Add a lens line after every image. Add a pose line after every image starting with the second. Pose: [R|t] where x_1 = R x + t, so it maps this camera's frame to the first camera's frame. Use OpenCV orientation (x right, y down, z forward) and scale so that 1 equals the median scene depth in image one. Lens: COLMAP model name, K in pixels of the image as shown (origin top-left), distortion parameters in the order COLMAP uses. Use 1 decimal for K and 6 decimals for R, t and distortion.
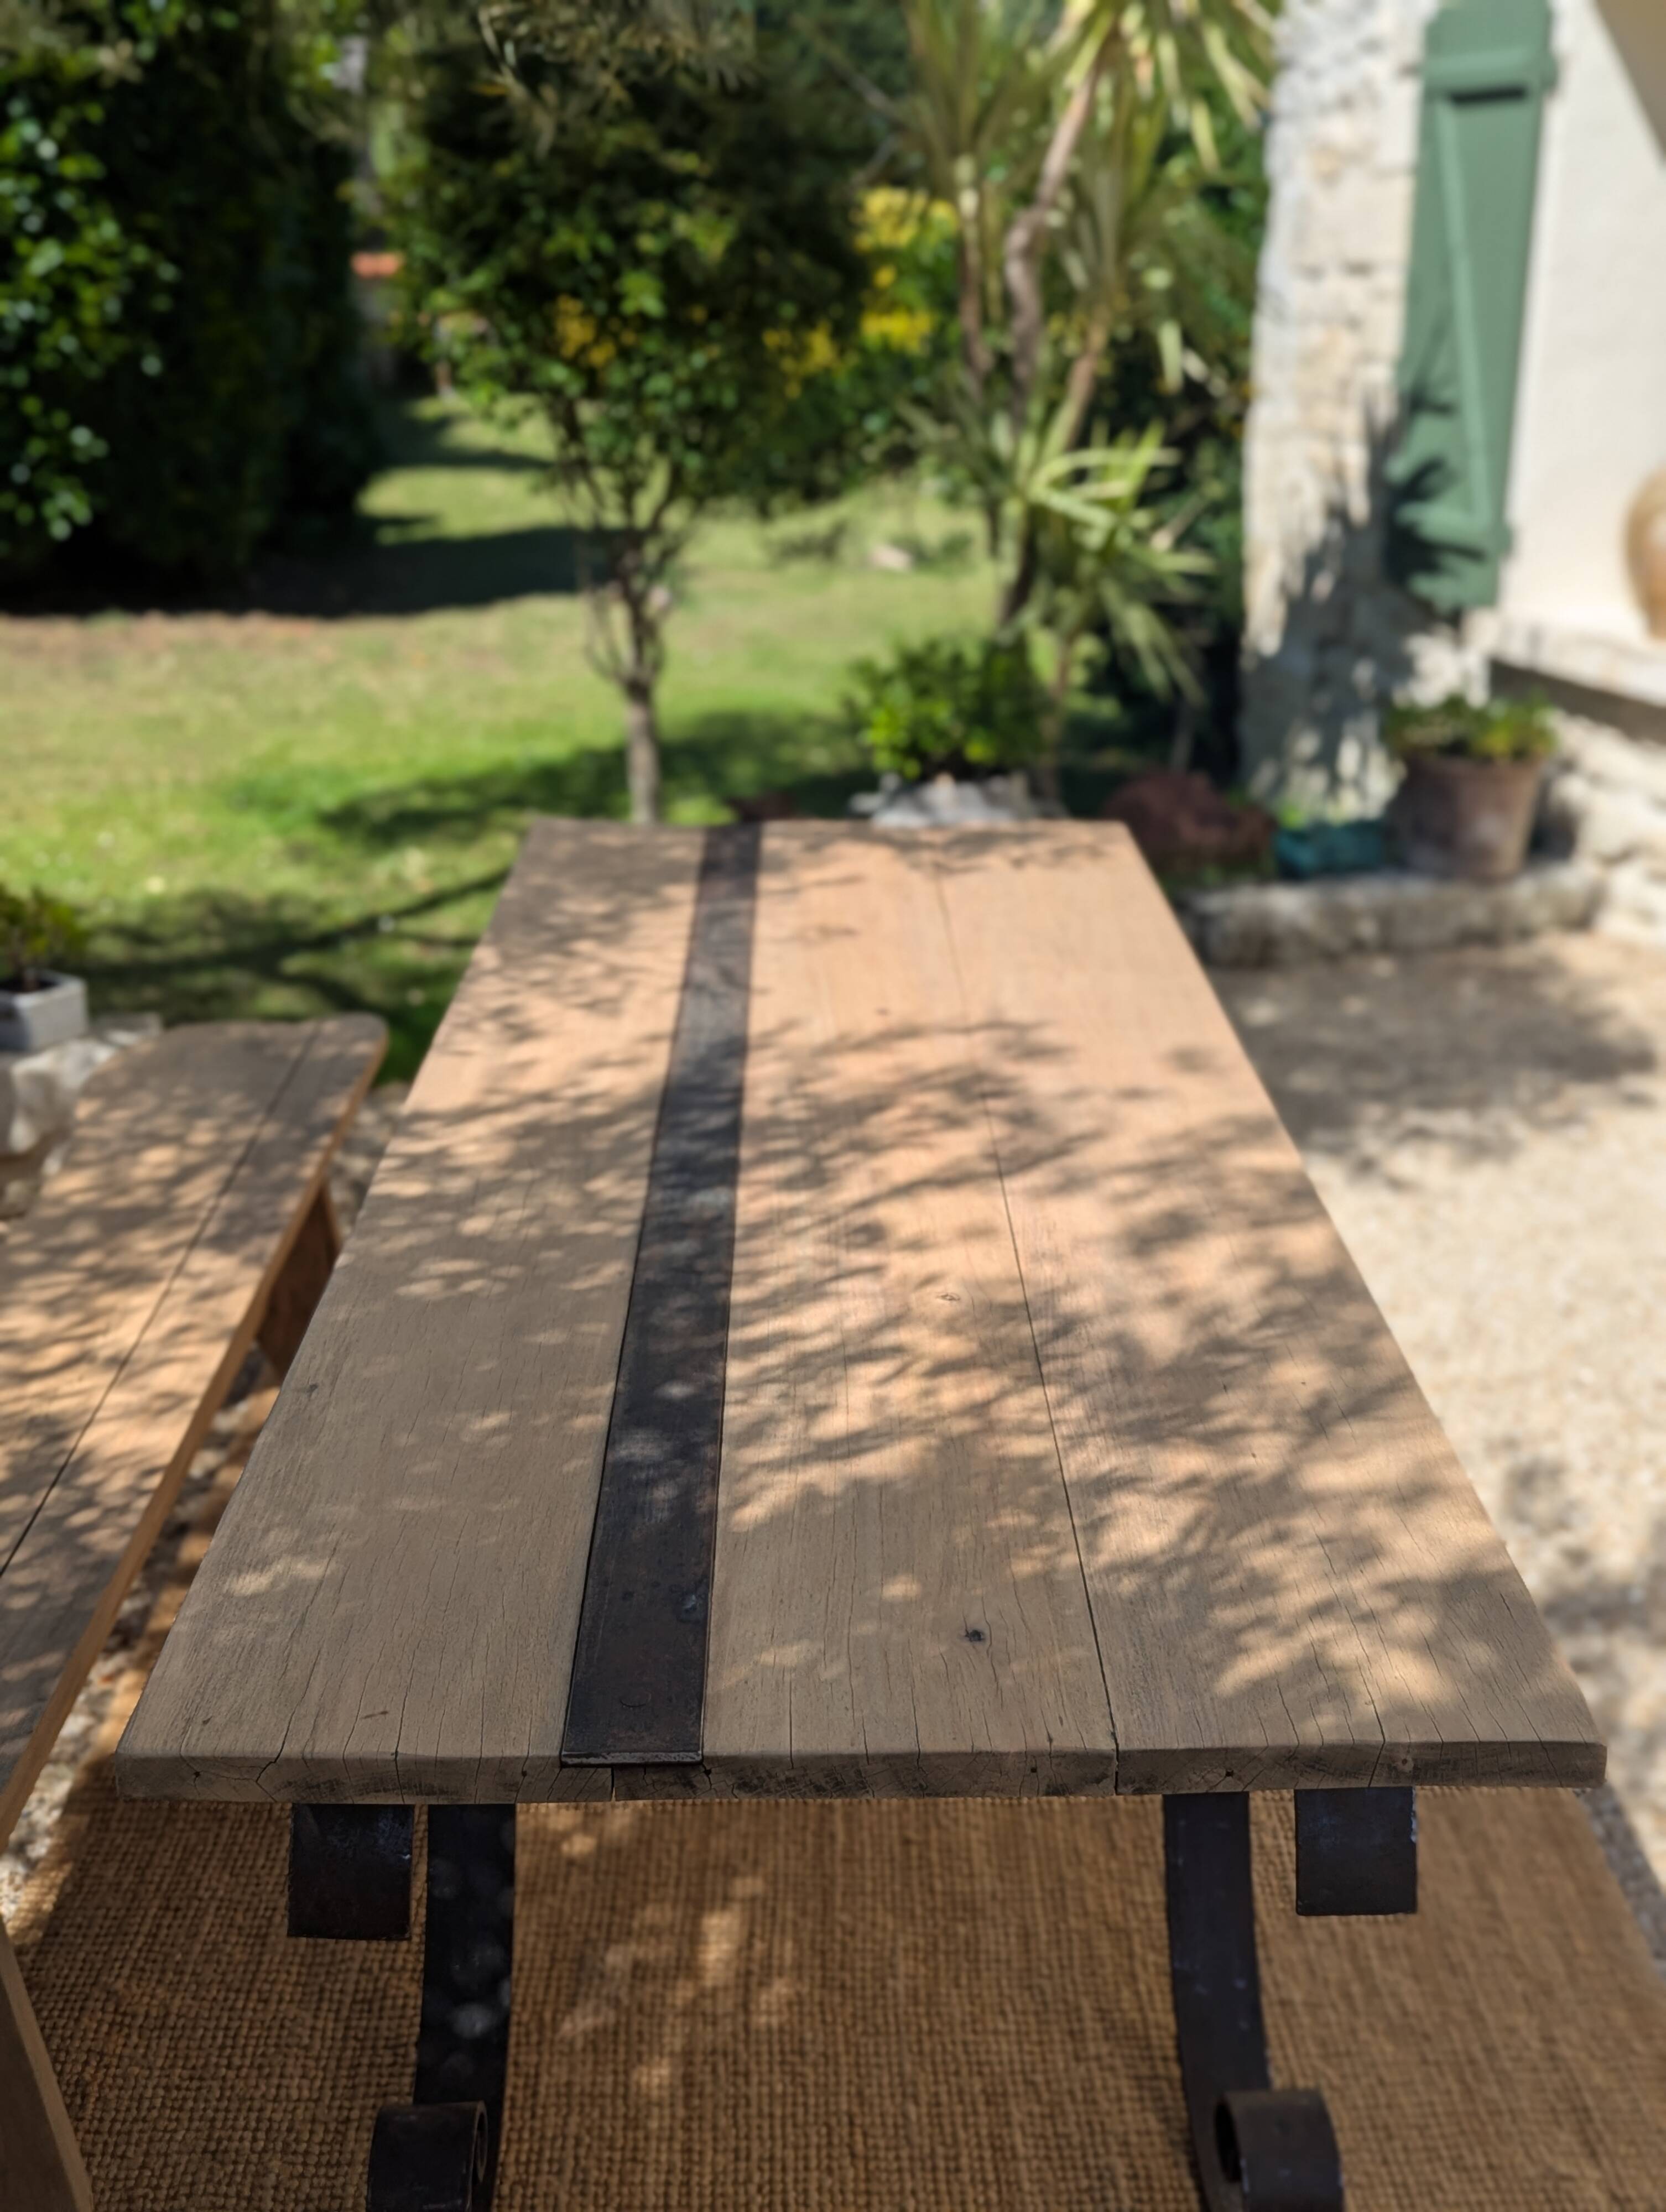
lens RADIAL K [[2384.5, 0, 857.9], [0, 2384.5, 1090.1], [0, 0, 1]] dist [0.042682, 0.000000]
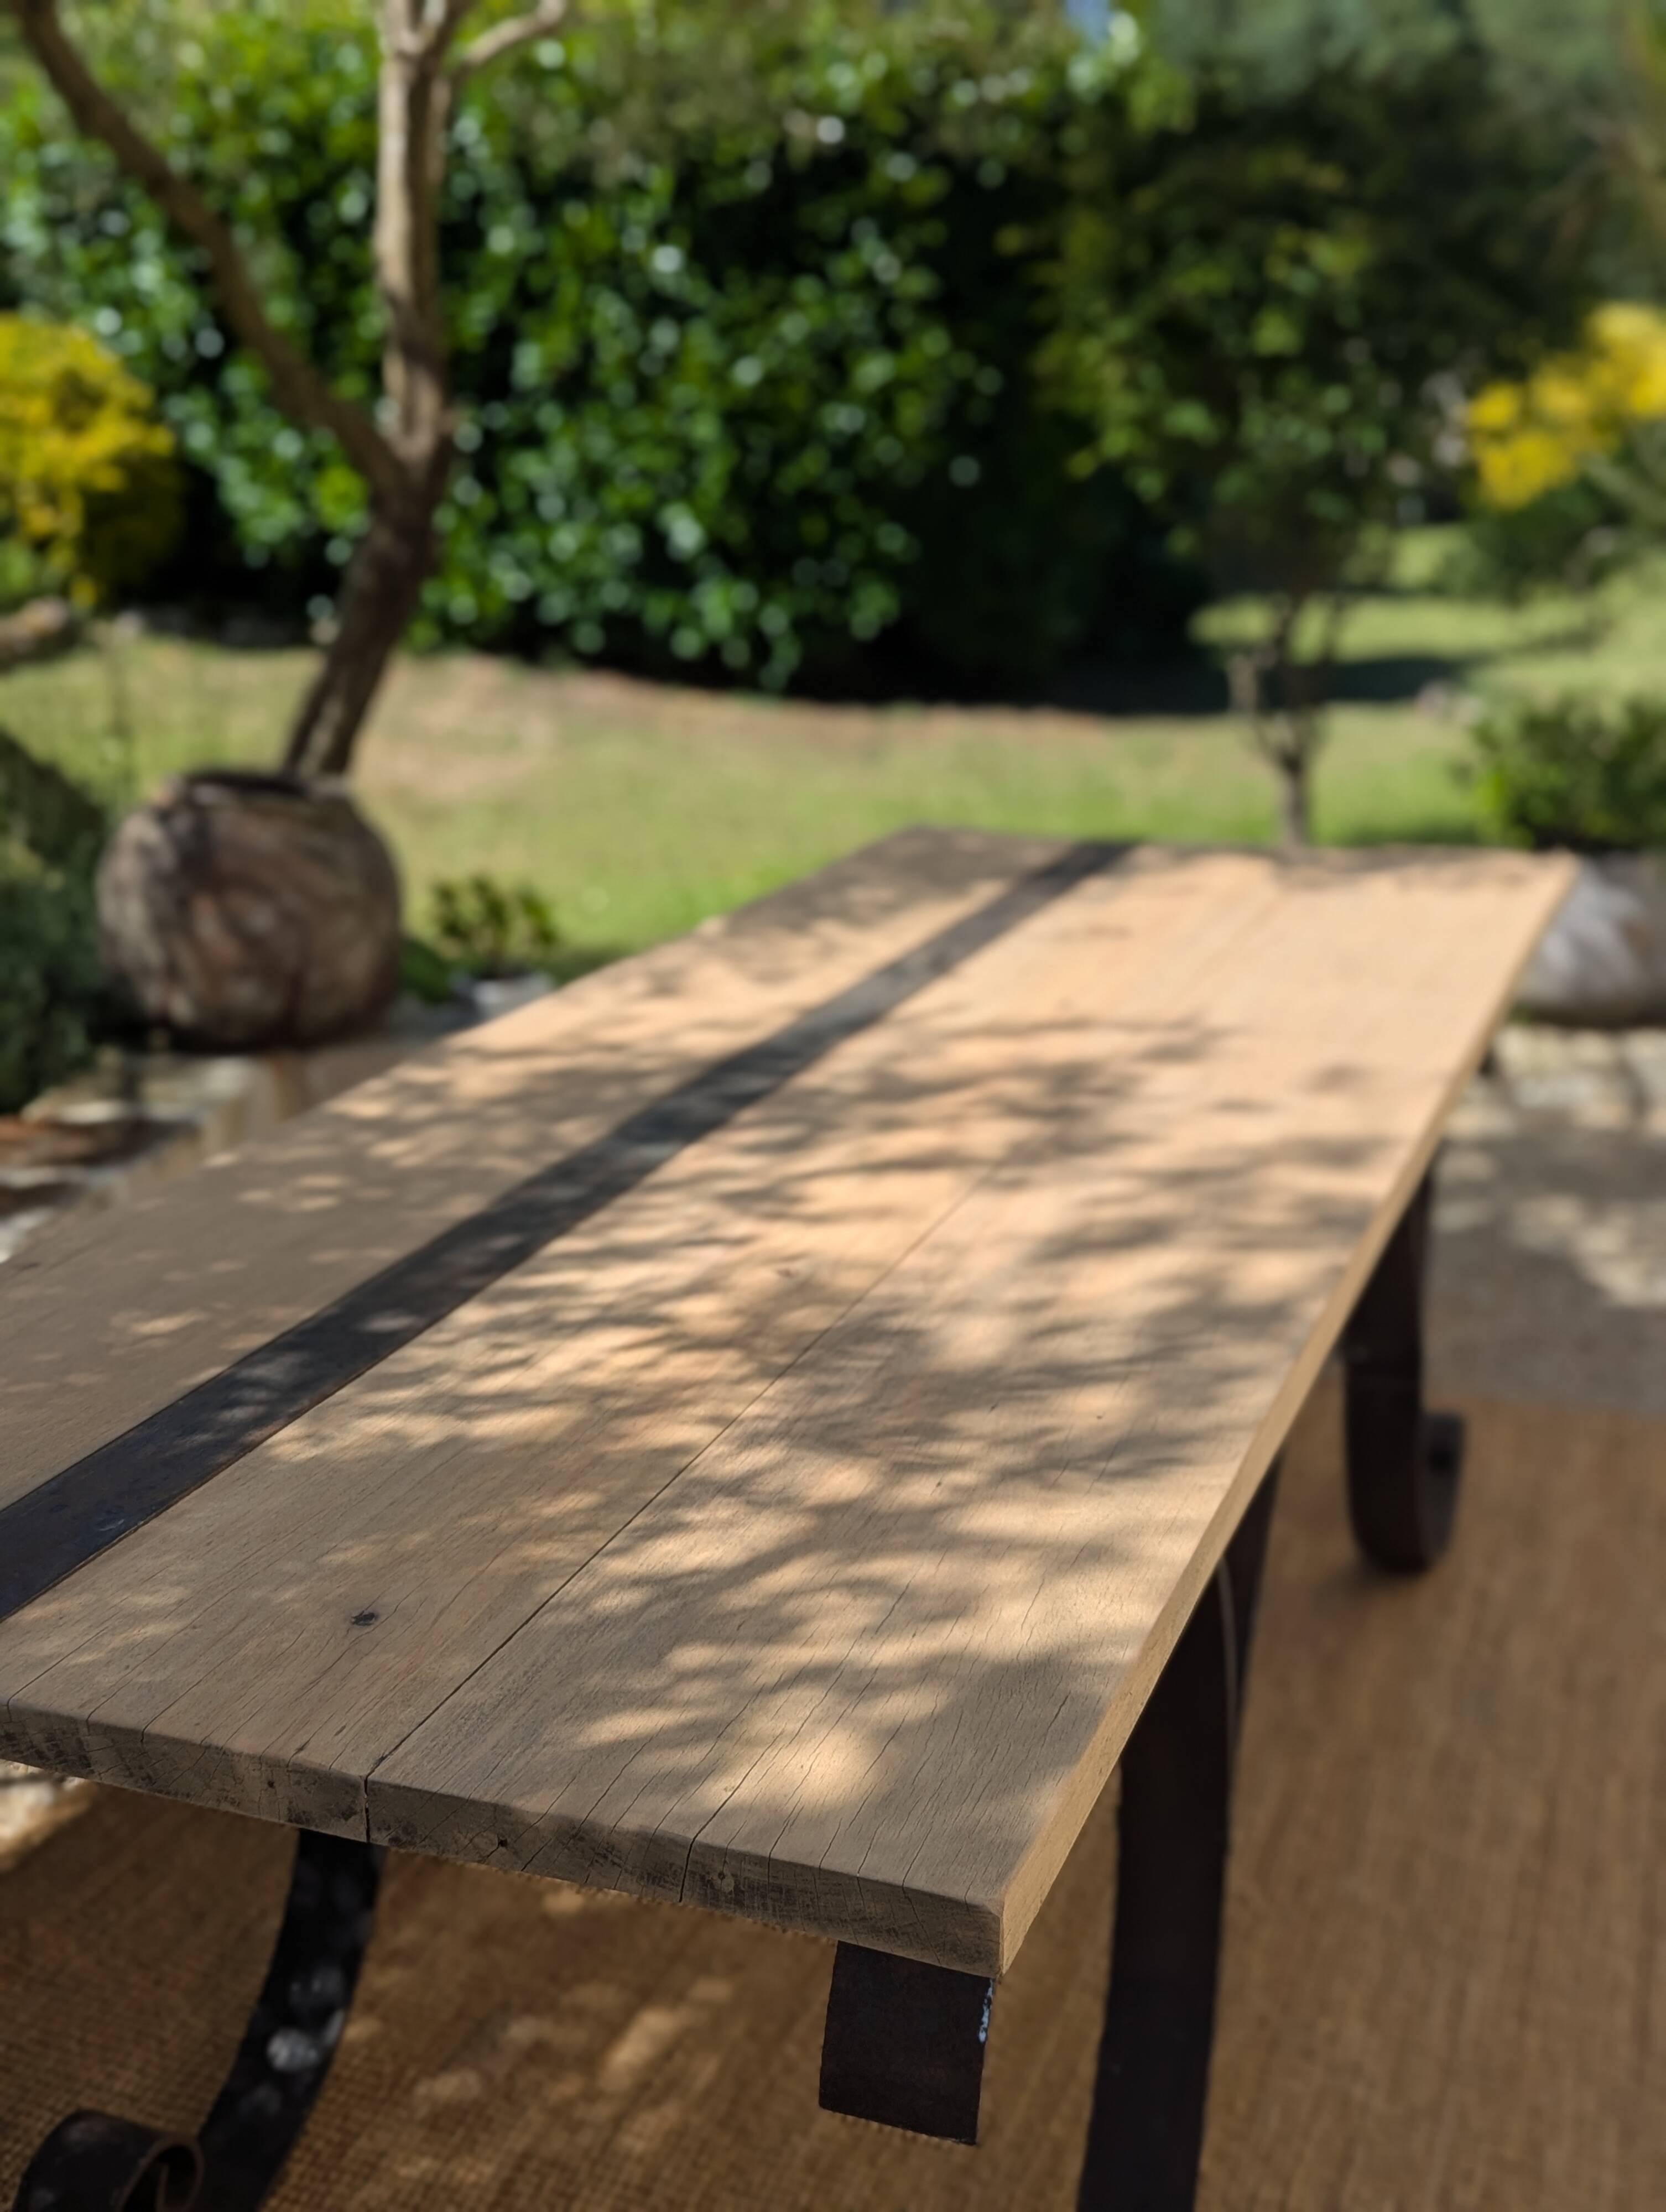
lens RADIAL K [[2384.5, 0, 852.7], [0, 2384.5, 1075.9], [0, 0, 1]] dist [0.042682, 0.000000]
pose [[0.921072, 0.085899, -0.379800, 0.314096], [-0.112381, 0.992502, -0.048066, 0.049177], [0.372824, 0.086955, 0.923819, 0.218893]]
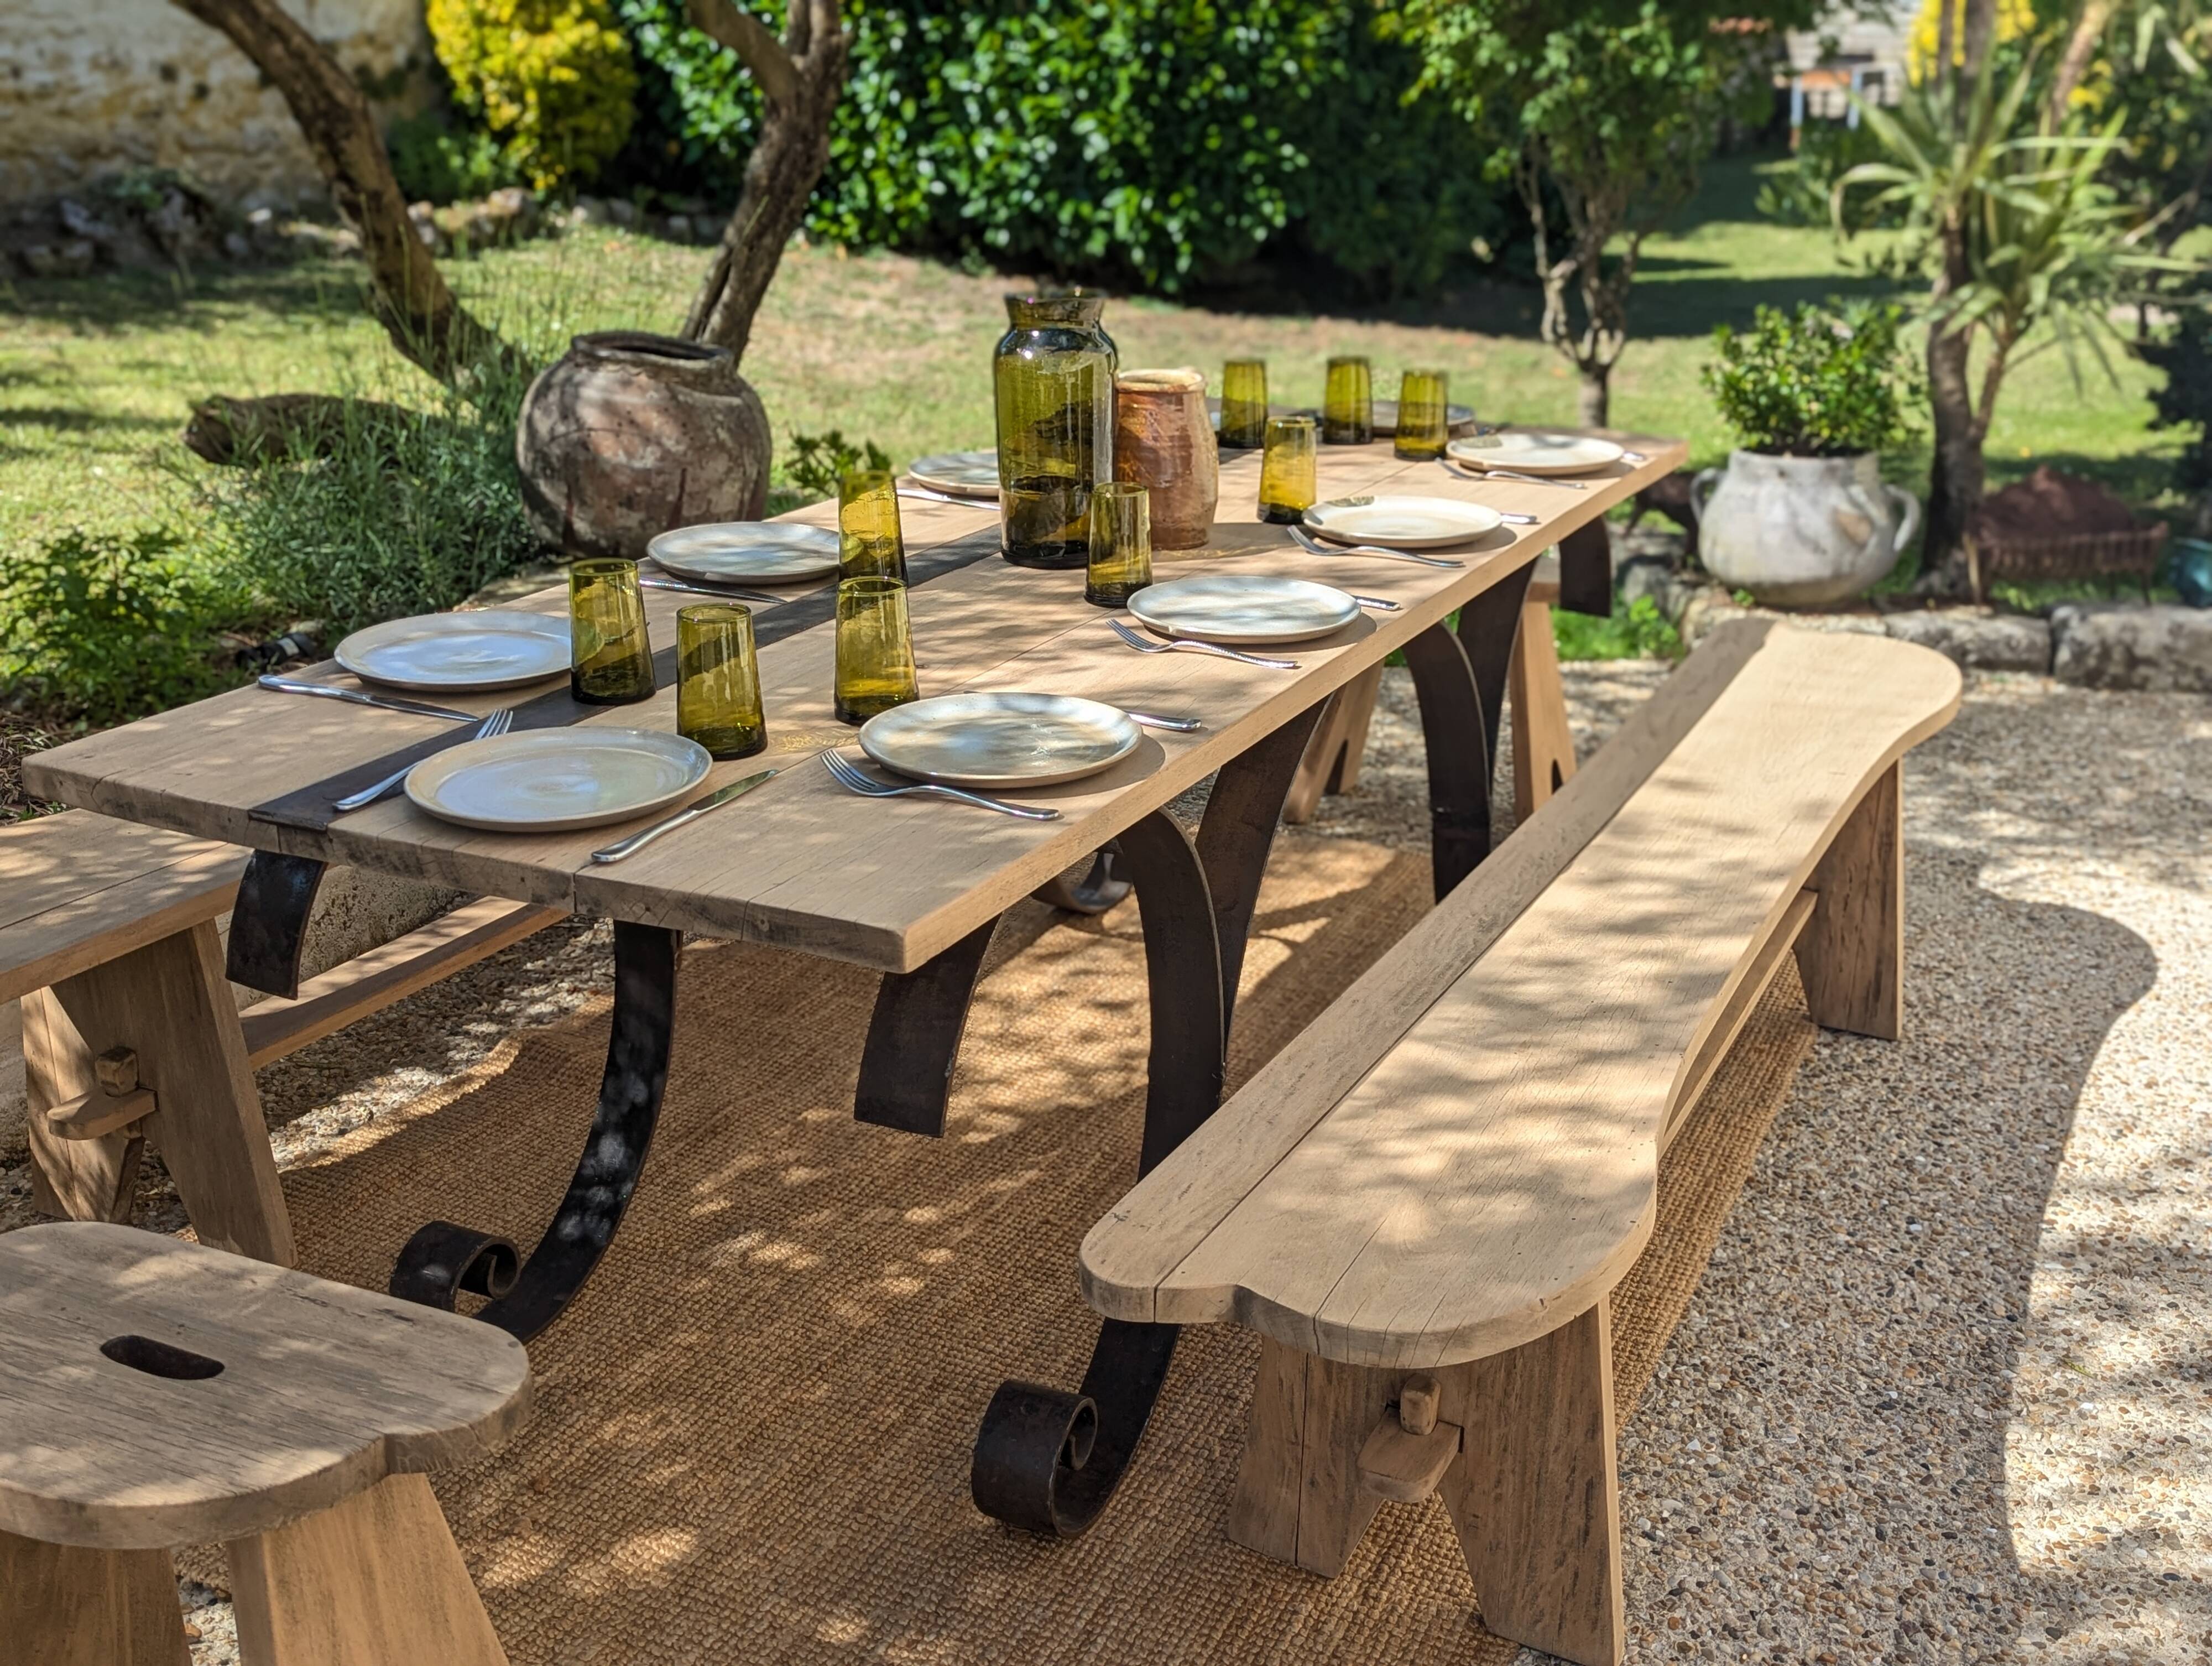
lens RADIAL K [[2384.5, 0, 1133.6], [0, 2384.5, 809.8], [0, 0, 1]] dist [0.042682, 0.000000]
pose [[0.887245, 0.147896, -0.436948, 0.571913], [-0.159455, 0.987151, 0.010345, 0.111897], [0.432864, 0.060495, 0.899427, -0.013012]]
